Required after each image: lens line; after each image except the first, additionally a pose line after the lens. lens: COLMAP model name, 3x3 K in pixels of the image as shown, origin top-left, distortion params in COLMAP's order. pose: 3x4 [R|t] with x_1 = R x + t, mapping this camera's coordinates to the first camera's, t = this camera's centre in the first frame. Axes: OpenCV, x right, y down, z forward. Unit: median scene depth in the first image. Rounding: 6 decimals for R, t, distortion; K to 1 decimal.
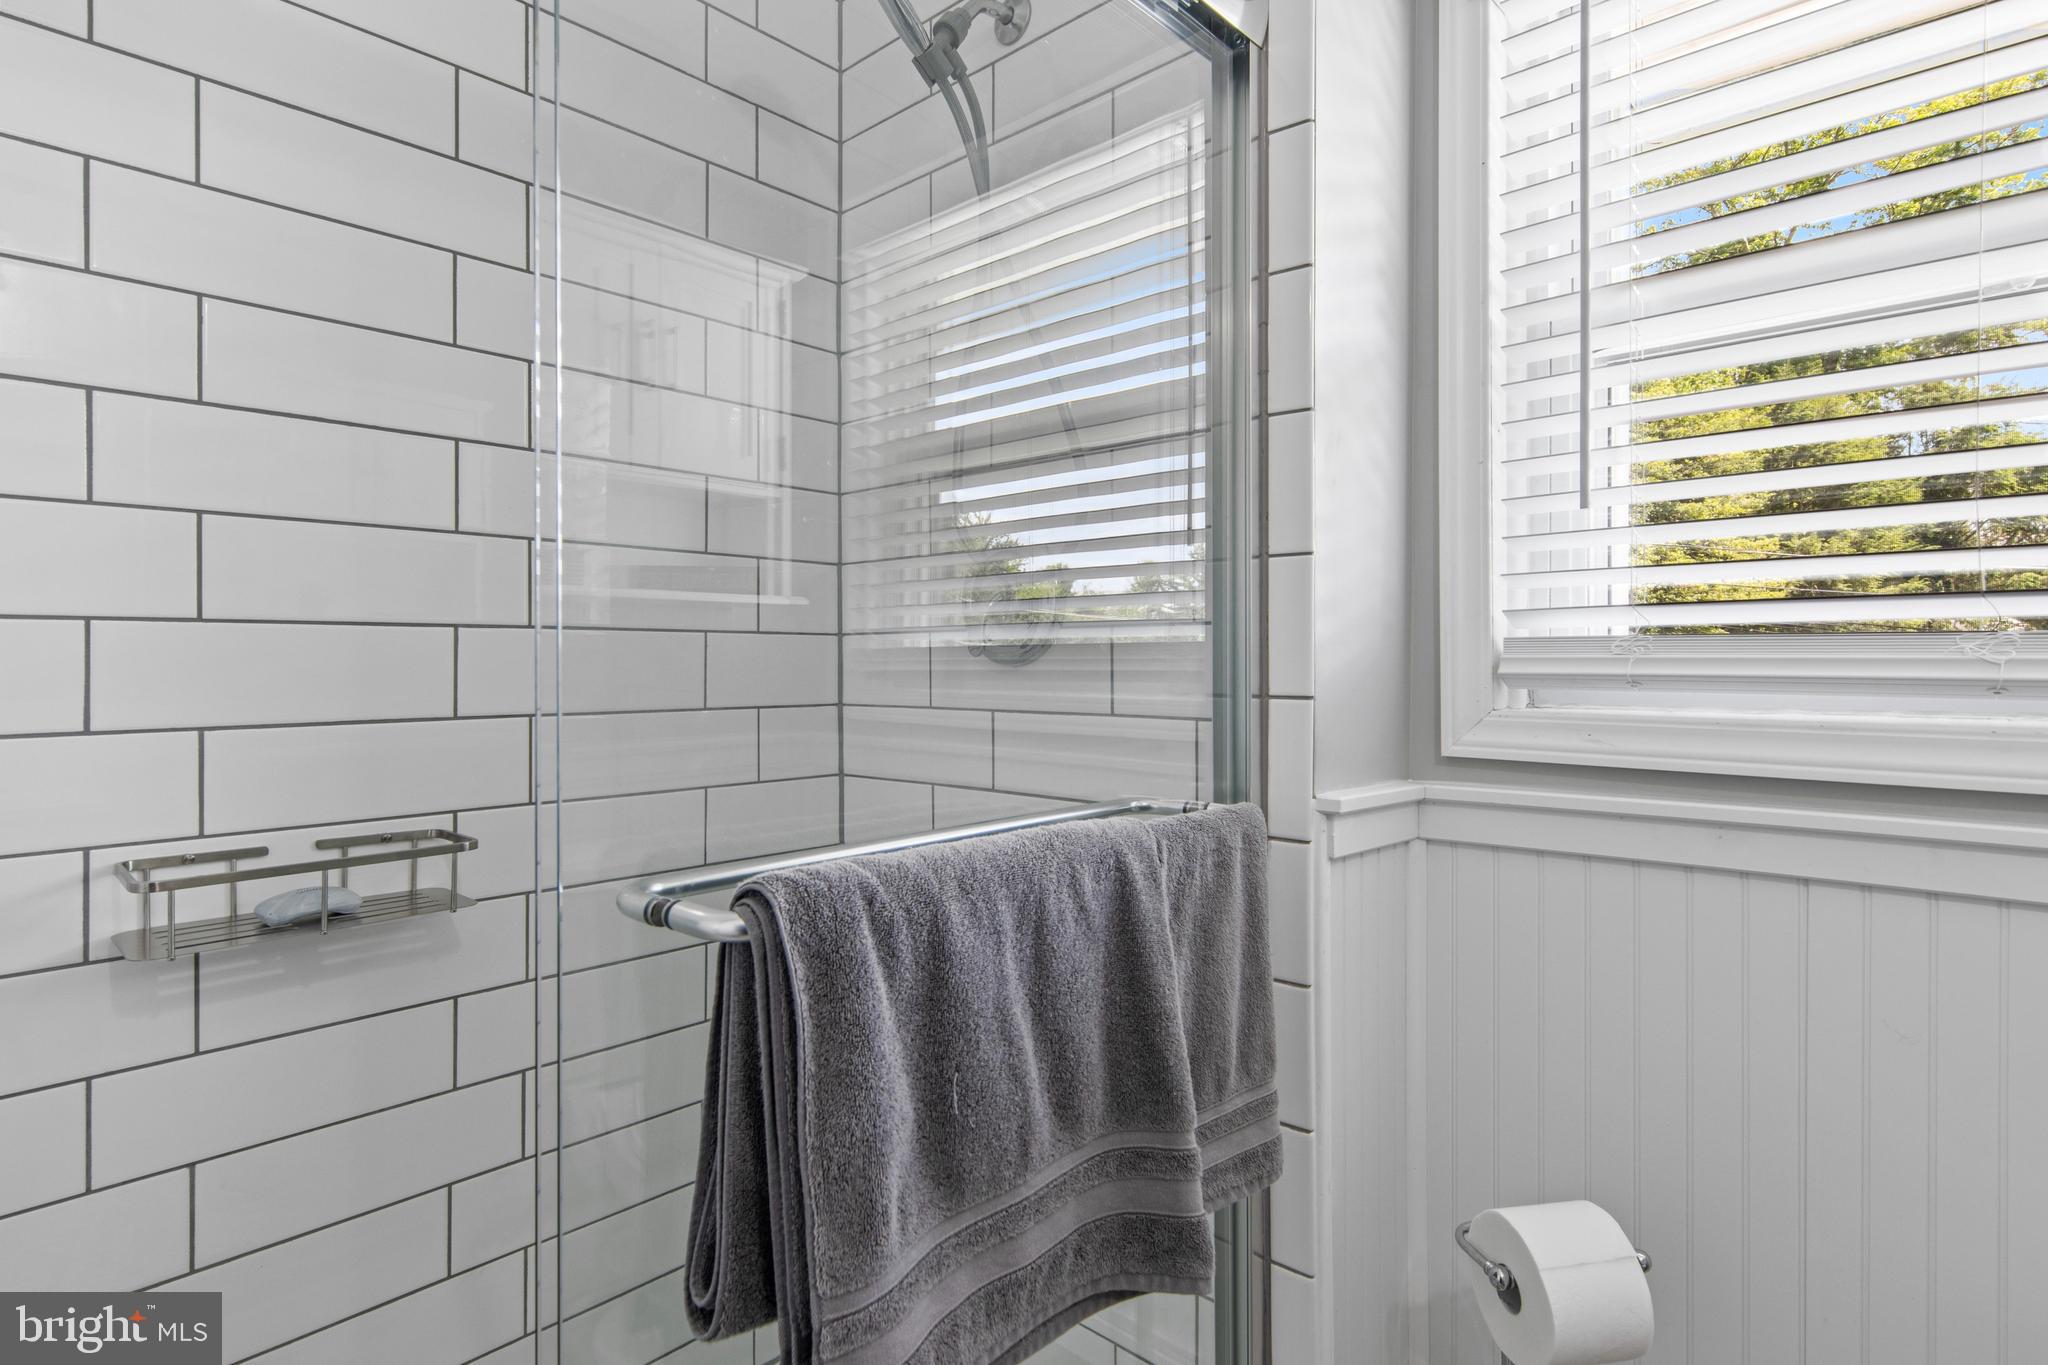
lens RADIAL K [[1038.4, 0, 1040.1], [0, 1038.4, 667.8], [0, 0, 1]] dist [0.005892, -0.000697]
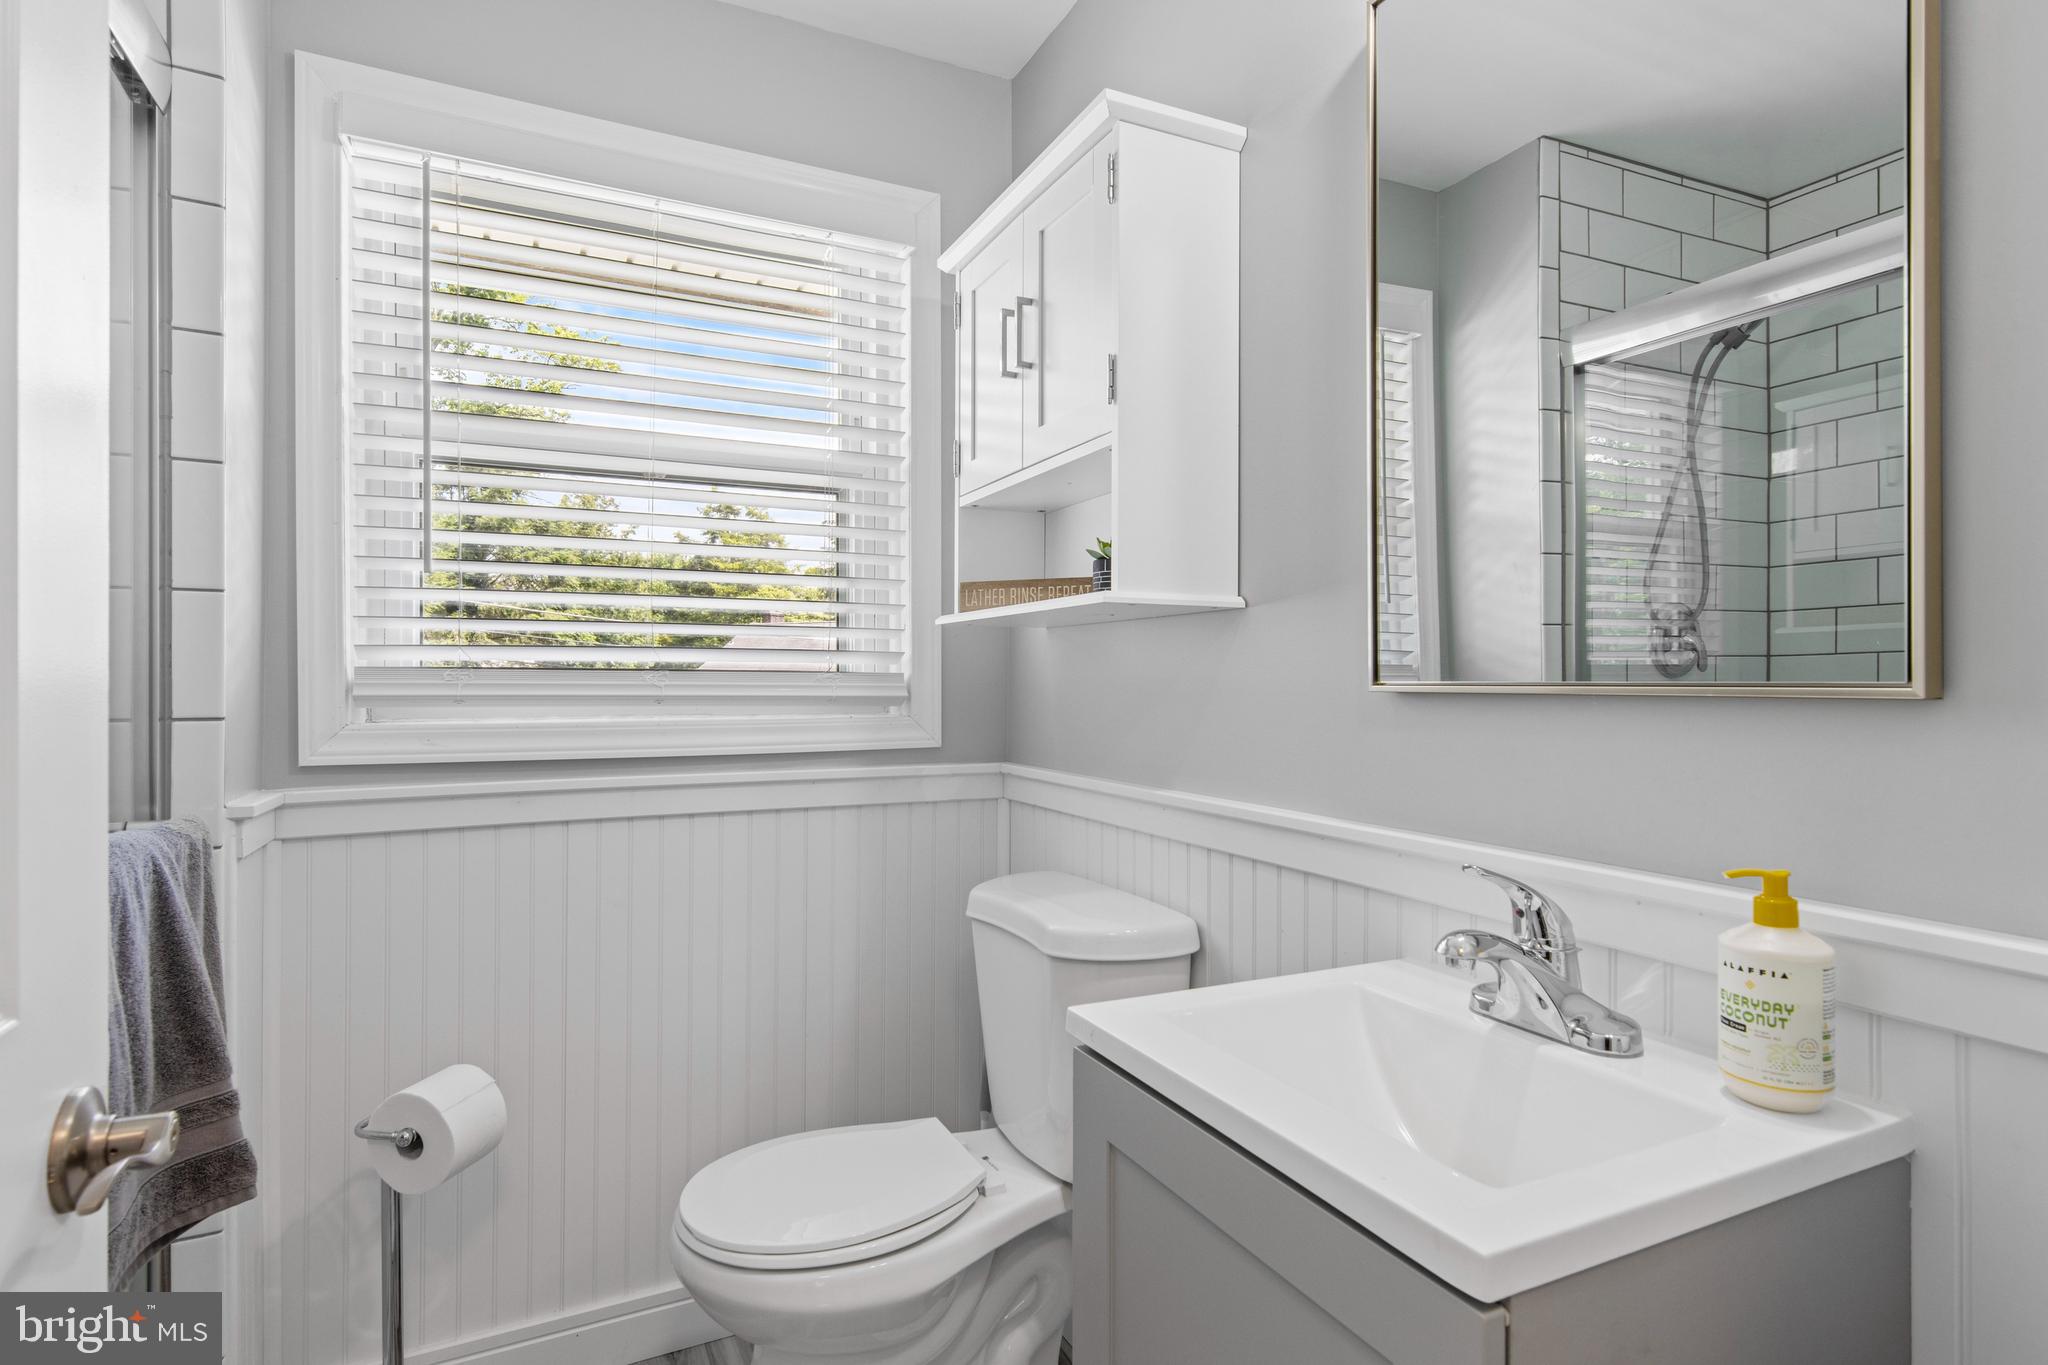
lens RADIAL K [[1038.4, 0, 1020.4], [0, 1038.4, 682.6], [0, 0, 1]] dist [0.005892, -0.000697]
pose [[0.354931, 0.001786, 0.934891, -0.480639], [0.003465, 0.999989, -0.003226, -0.003830], [-0.934886, 0.004384, 0.354921, -0.211184]]
